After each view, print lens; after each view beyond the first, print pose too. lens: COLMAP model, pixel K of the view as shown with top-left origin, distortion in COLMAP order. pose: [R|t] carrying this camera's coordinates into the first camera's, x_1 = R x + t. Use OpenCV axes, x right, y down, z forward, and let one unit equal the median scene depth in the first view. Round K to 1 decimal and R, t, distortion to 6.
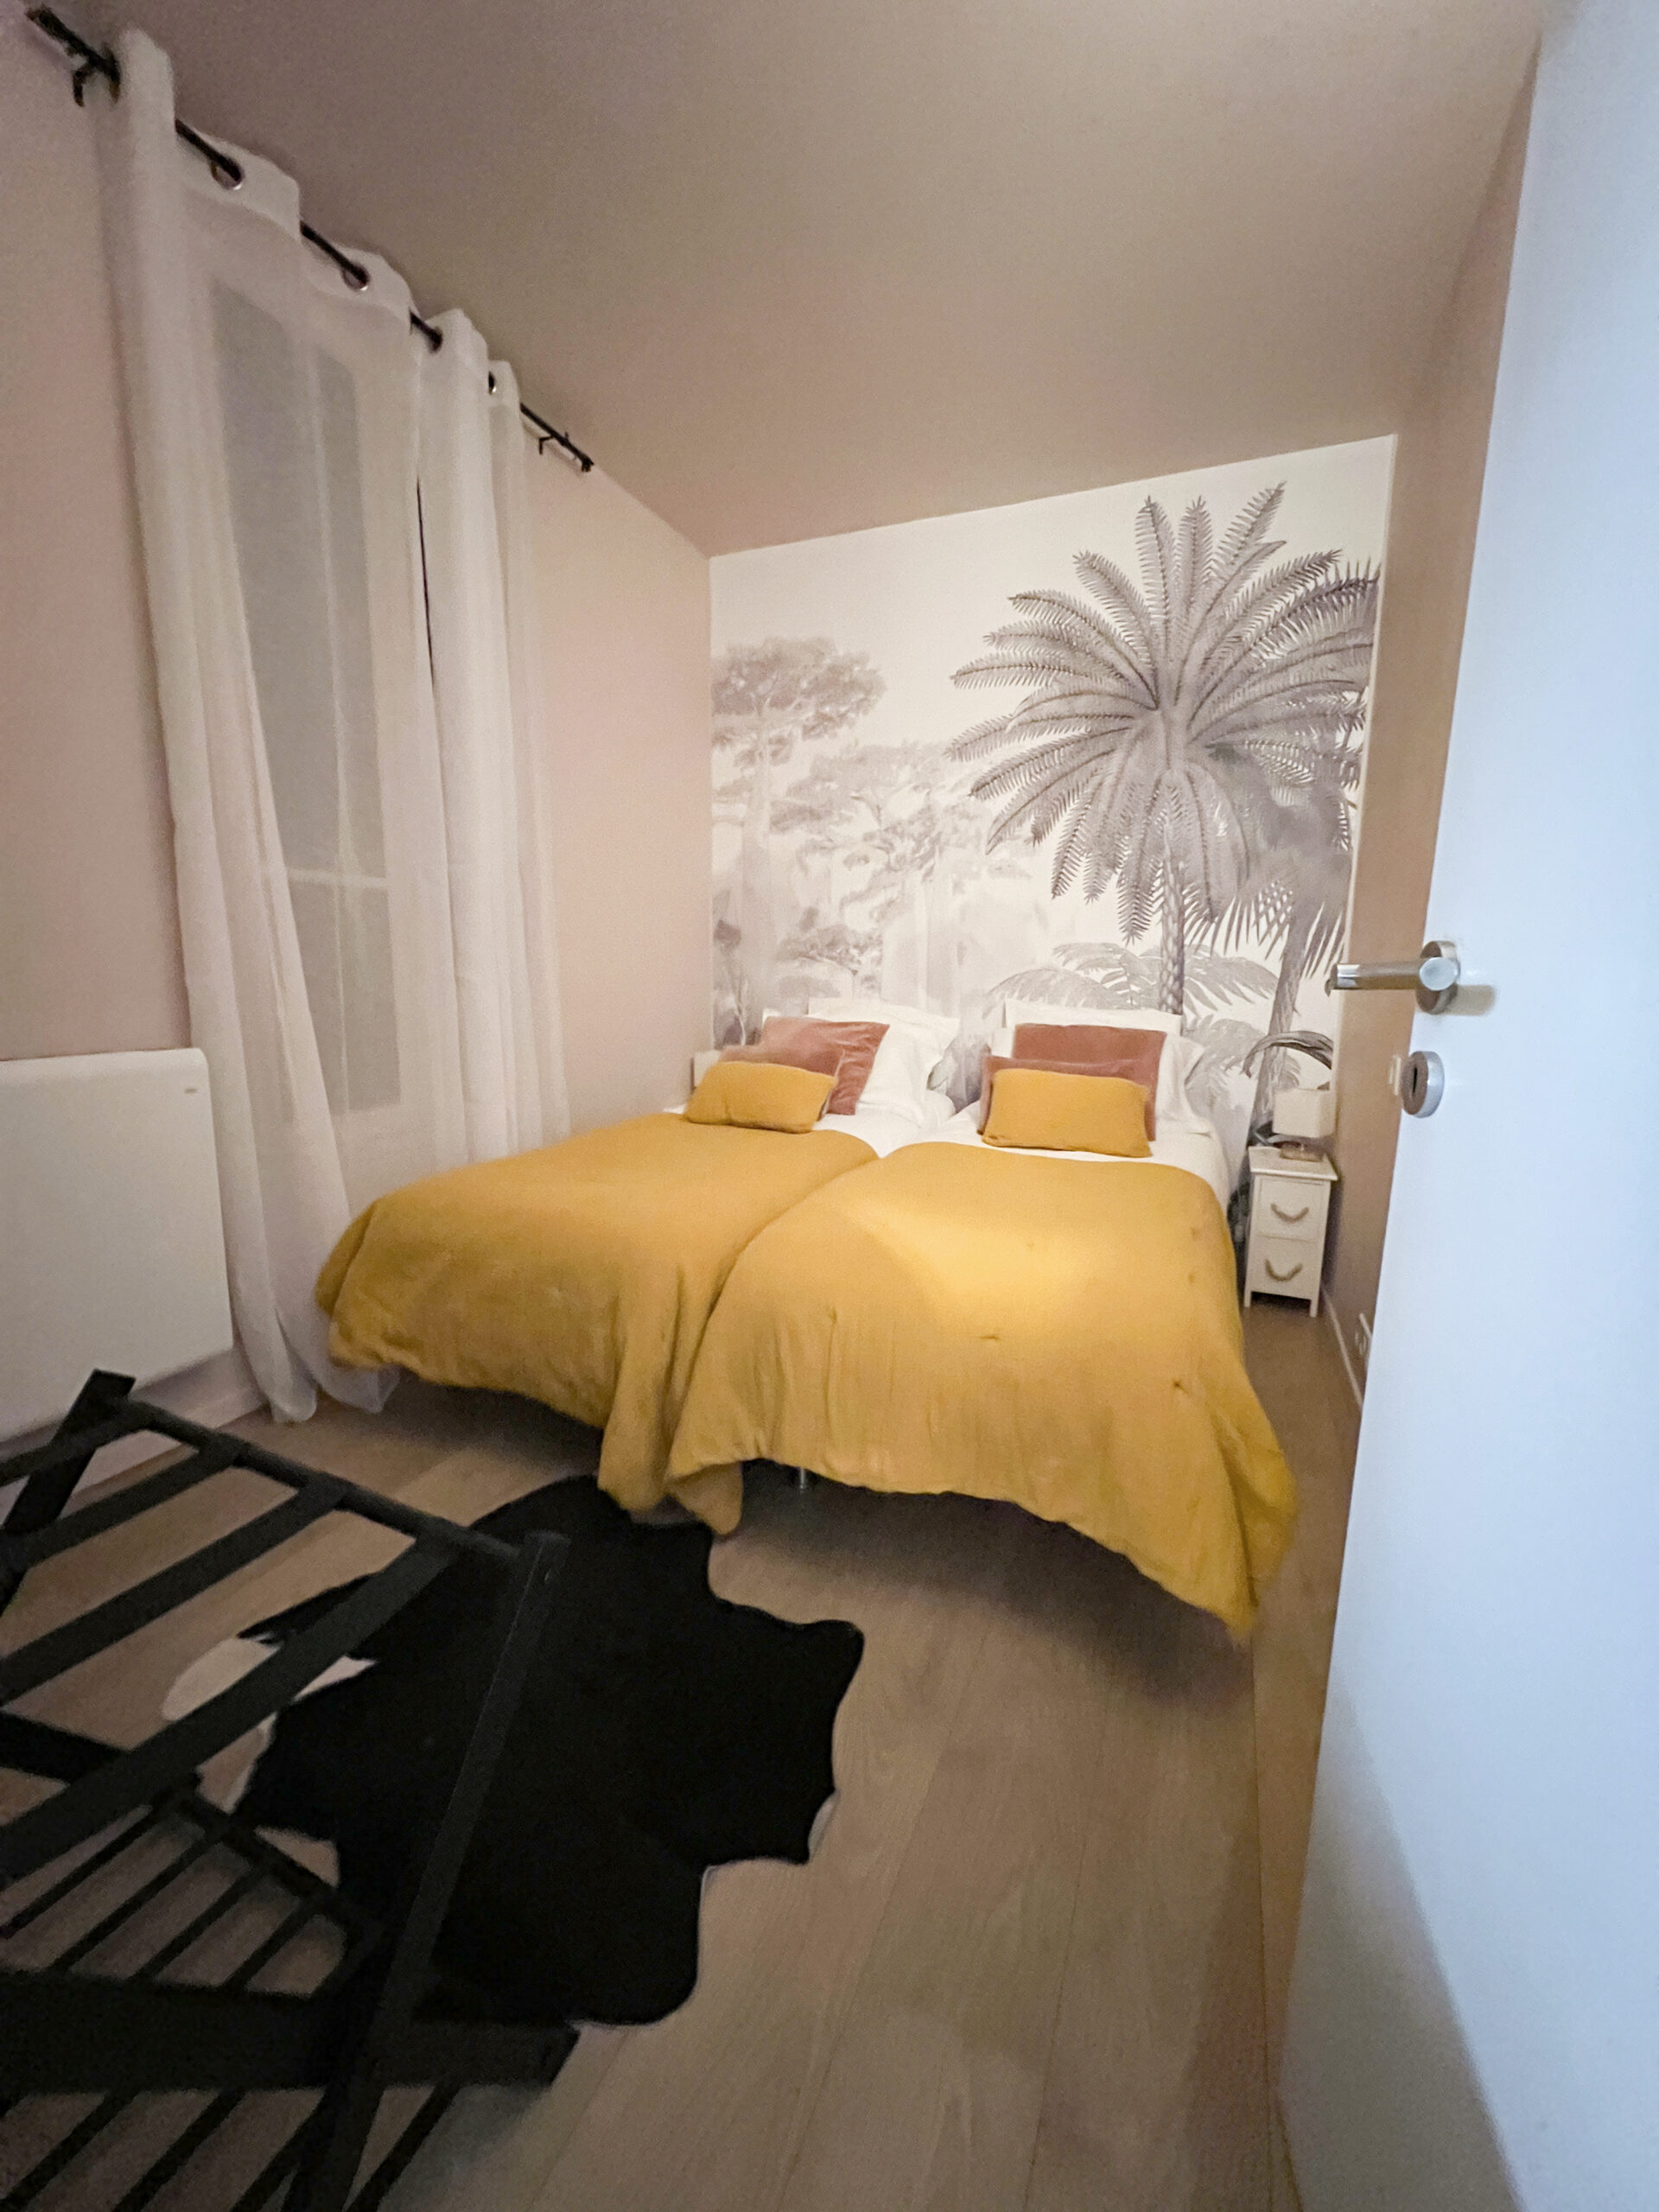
lens RADIAL K [[878.3, 0, 829.6], [0, 878.3, 1106.9], [0, 0, 1]] dist [0.000462, -0.000788]
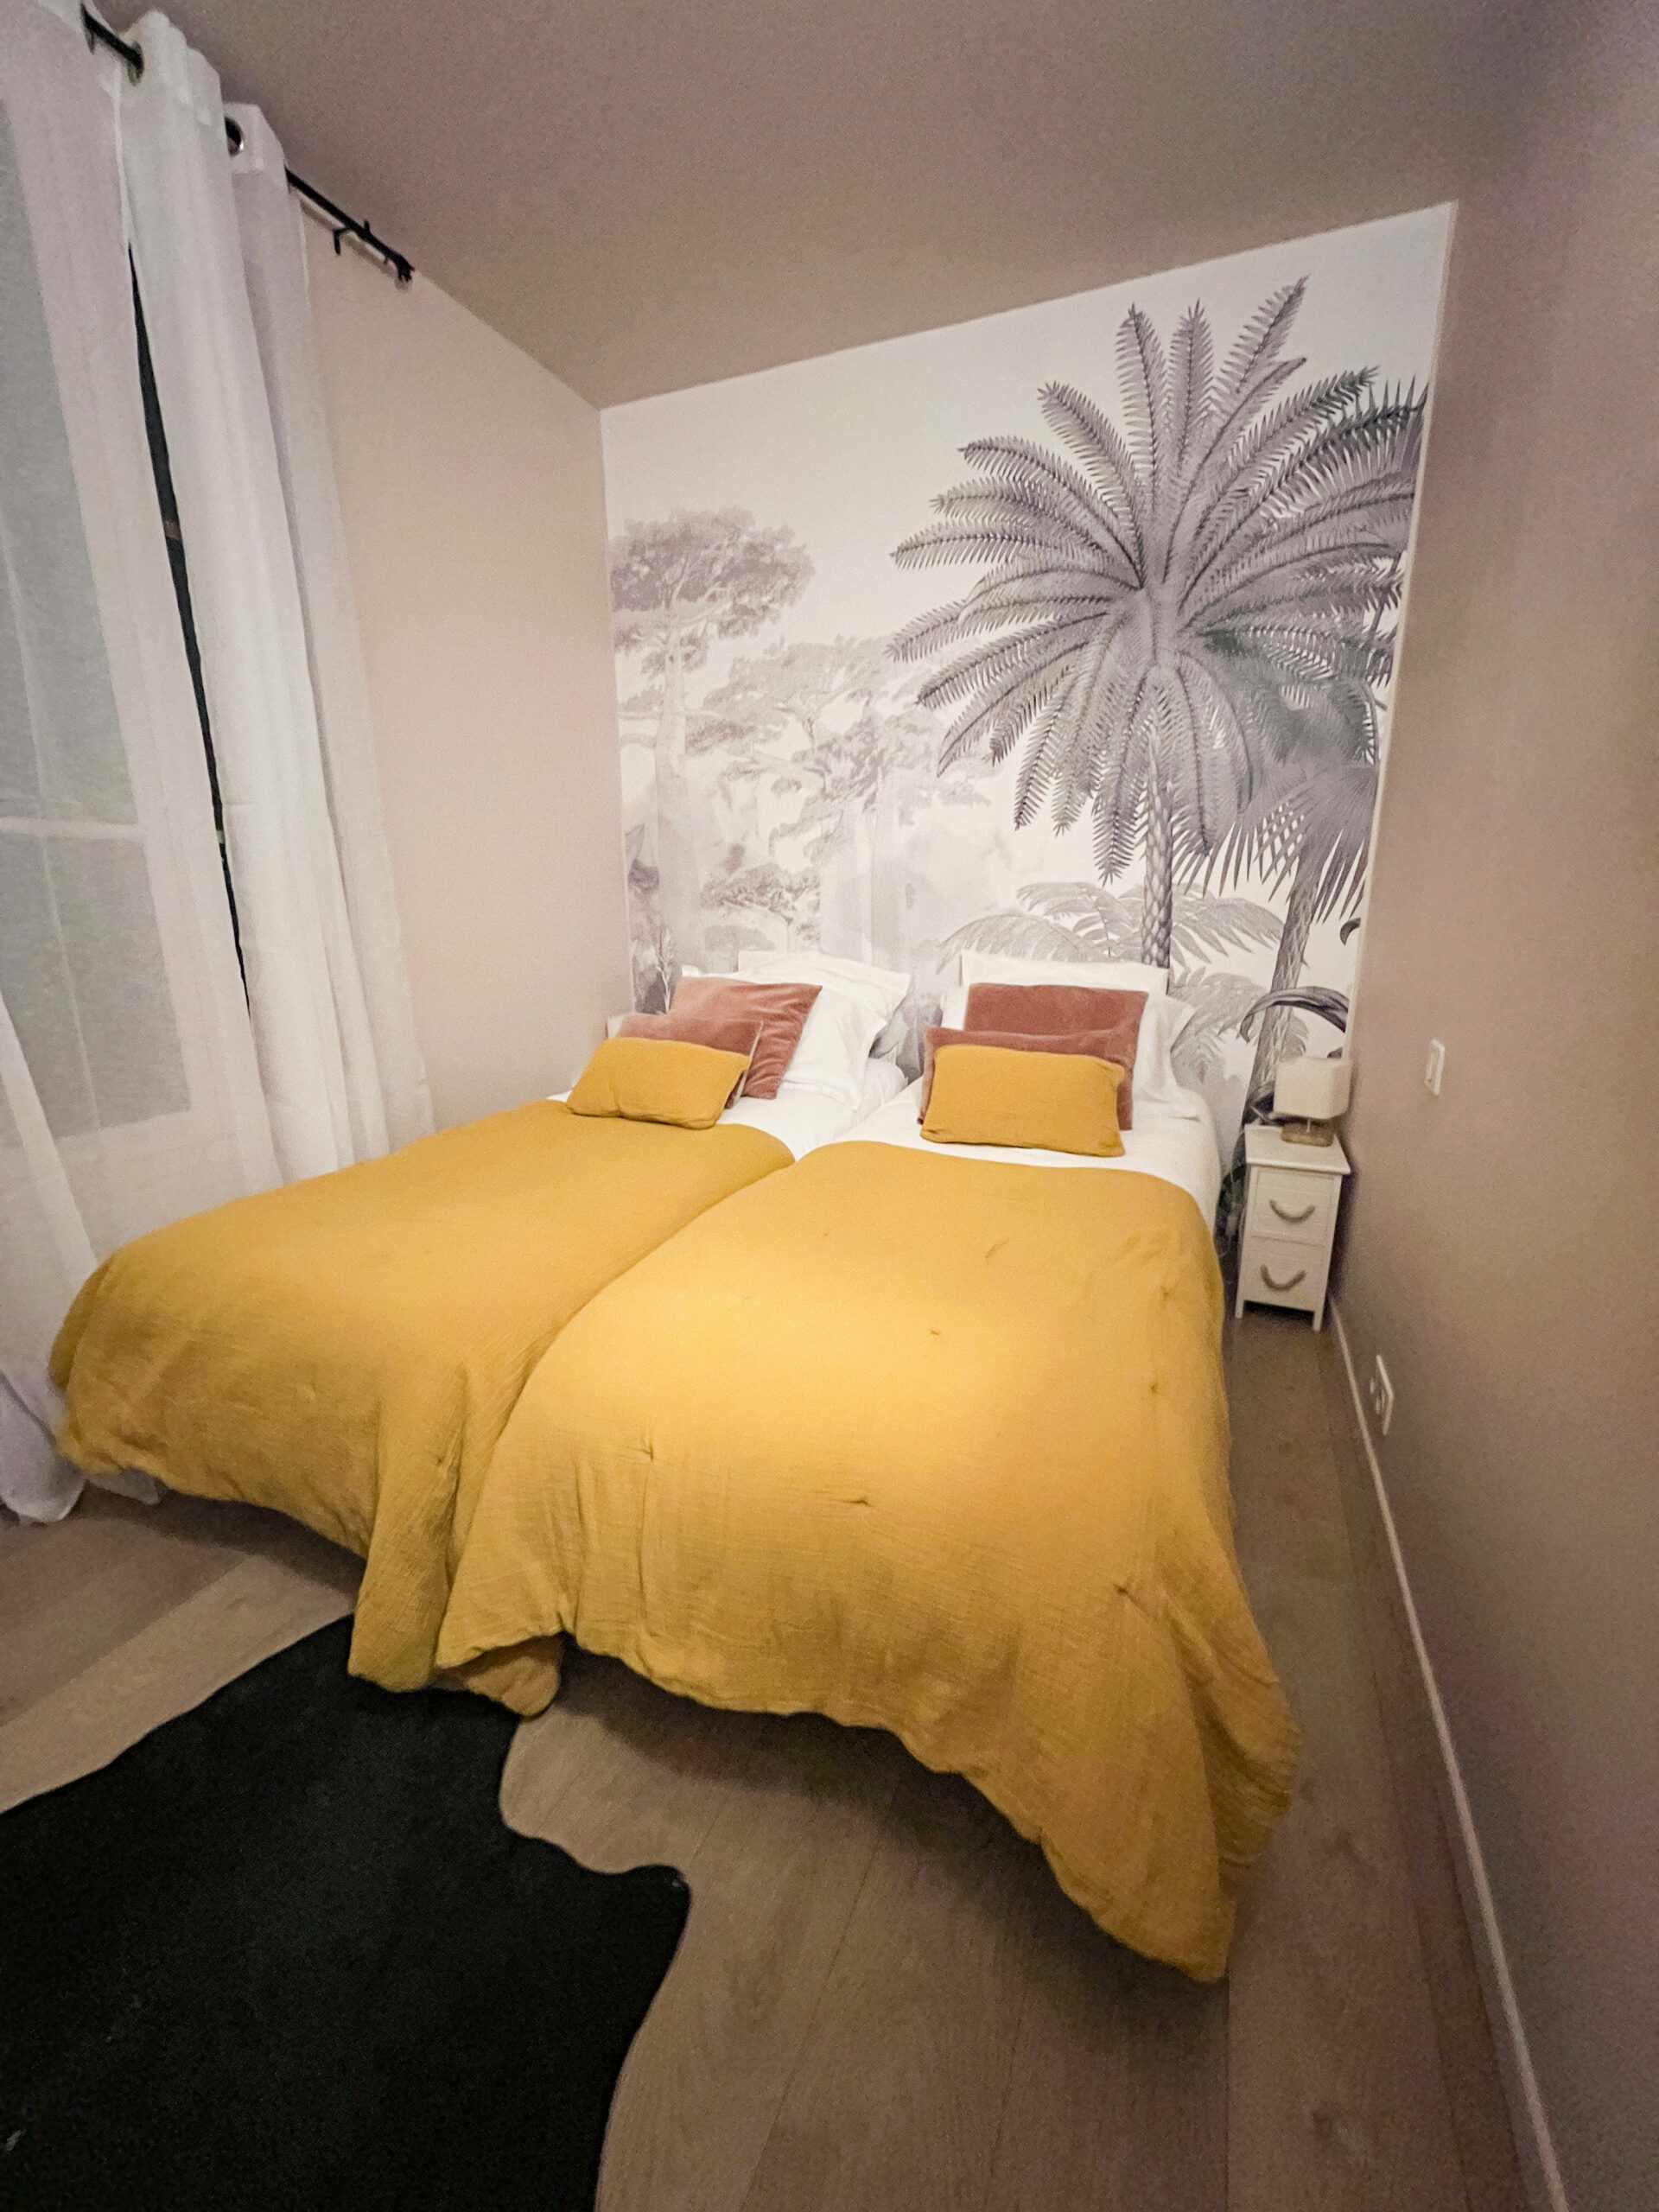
lens RADIAL K [[878.3, 0, 829.4], [0, 878.3, 1104.4], [0, 0, 1]] dist [0.000462, -0.000788]
pose [[0.999835, -0.018068, -0.001971, 0.082904], [0.018167, 0.996739, 0.078616, -0.051017], [0.000544, -0.078639, 0.996903, 0.165665]]
